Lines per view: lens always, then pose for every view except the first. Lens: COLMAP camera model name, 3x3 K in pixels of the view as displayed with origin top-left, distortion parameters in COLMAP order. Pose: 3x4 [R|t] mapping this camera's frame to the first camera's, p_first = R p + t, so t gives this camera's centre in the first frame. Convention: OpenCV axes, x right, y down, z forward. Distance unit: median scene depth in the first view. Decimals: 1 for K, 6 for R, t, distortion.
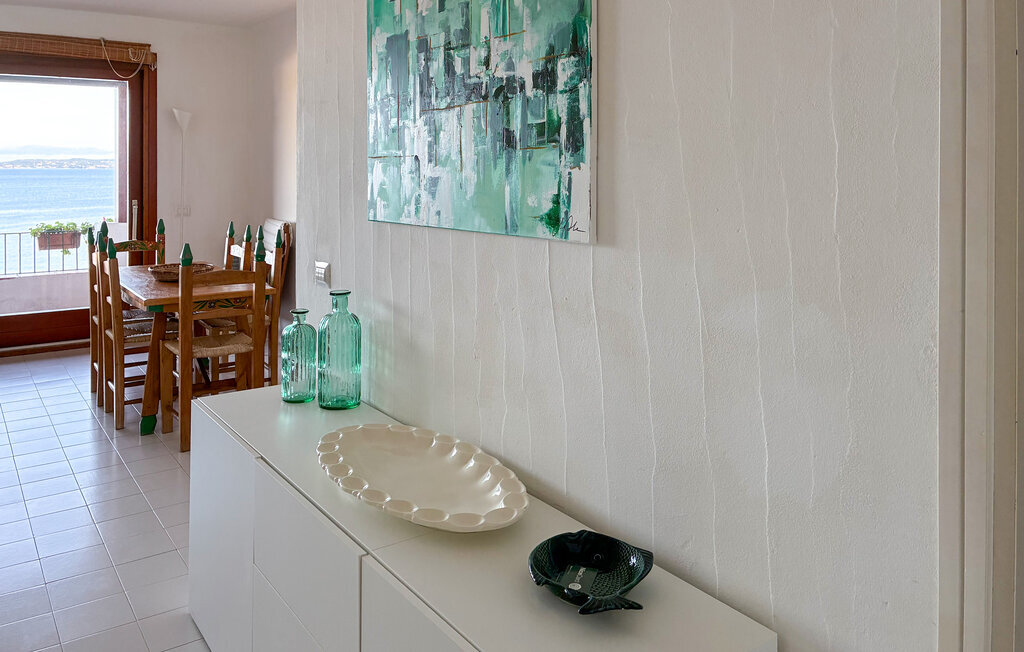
lens RADIAL K [[790.6, 0, 512.0], [0, 790.6, 326.0], [0, 0, 1]] dist [0.039840, -0.001323]
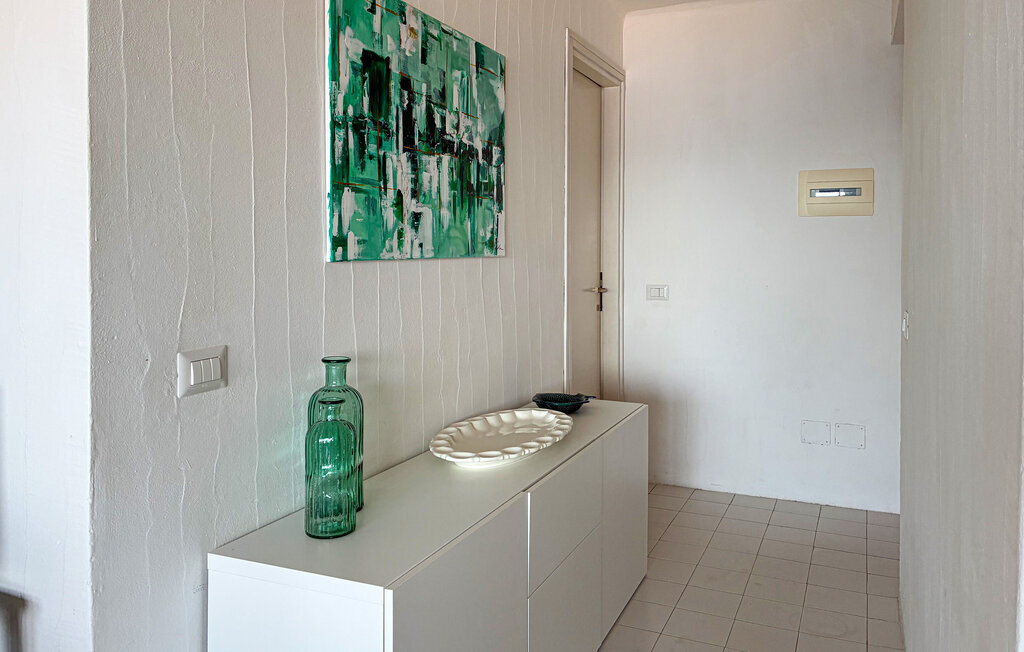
lens RADIAL K [[817.0, 0, 512.0], [0, 817.0, 326.0], [0, 0, 1]] dist [-0.001784, -0.000518]
pose [[-0.521700, -0.168818, 0.836259, -1.181563], [0.063256, 0.969873, 0.235253, -0.307321], [-0.850781, 0.175630, -0.495304, 1.548798]]
